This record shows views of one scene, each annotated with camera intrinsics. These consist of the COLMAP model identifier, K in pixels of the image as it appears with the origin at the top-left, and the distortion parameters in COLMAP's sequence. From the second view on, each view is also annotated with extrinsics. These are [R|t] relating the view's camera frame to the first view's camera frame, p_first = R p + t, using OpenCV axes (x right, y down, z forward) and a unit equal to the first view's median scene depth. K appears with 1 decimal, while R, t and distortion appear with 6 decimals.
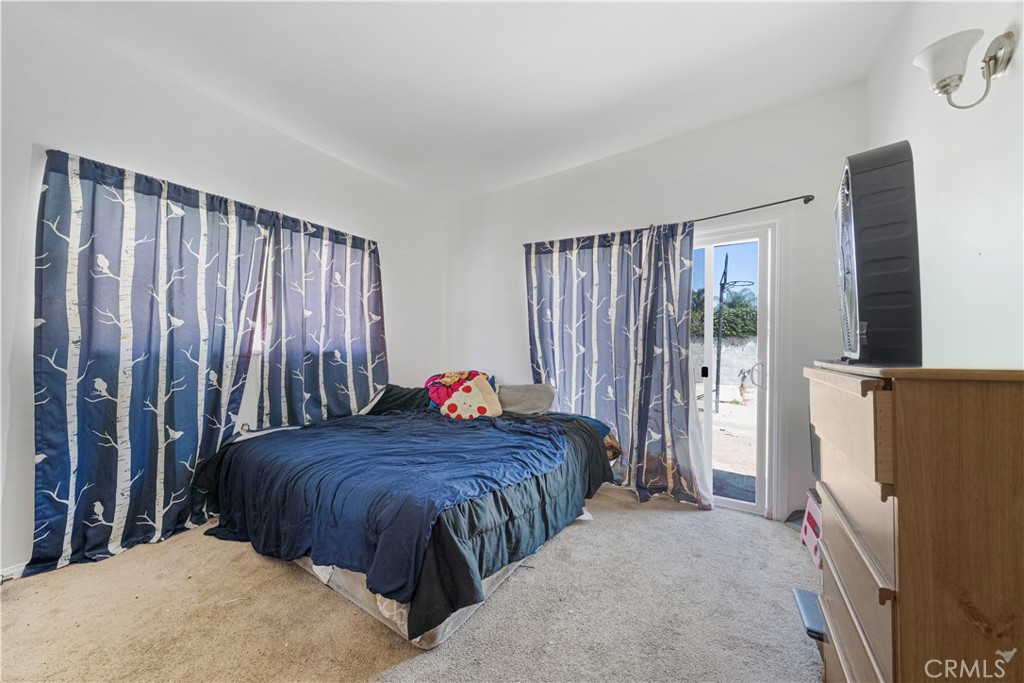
lens RADIAL K [[353.1, 0, 510.1], [0, 353.1, 348.2], [0, 0, 1]] dist [0.000183, 0.000031]
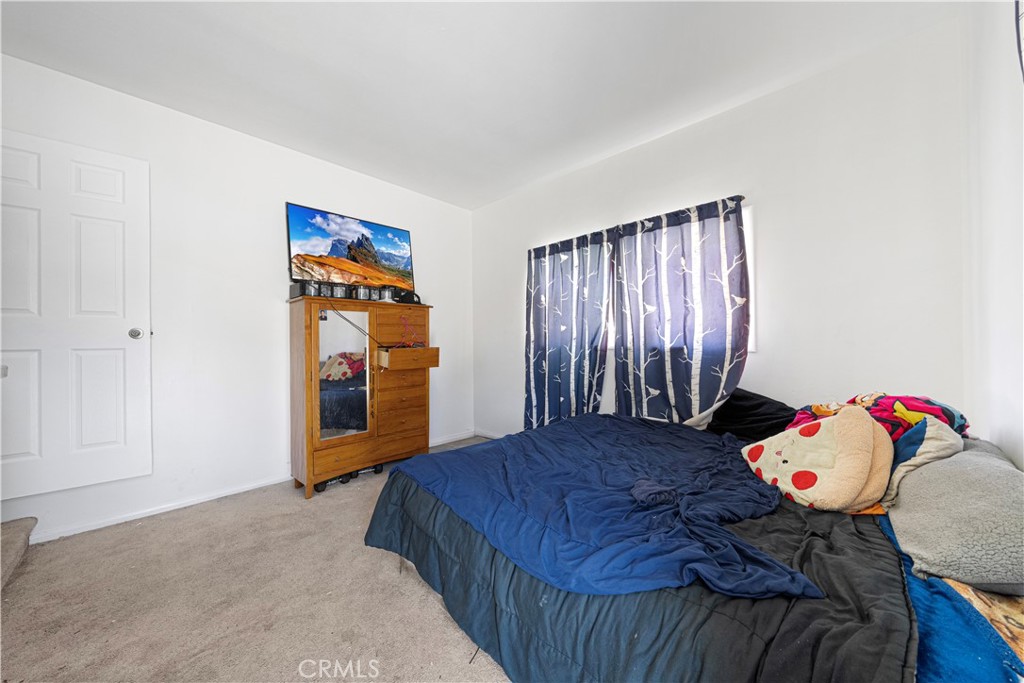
lens RADIAL K [[363.0, 0, 512.0], [0, 363.0, 341.5], [0, 0, 1]] dist [-0.000747, -0.000138]
pose [[-0.206336, -0.005196, -0.978467, 0.494127], [0.009284, 0.999930, -0.007268, -0.002924], [0.978437, -0.010583, -0.206274, 0.794596]]
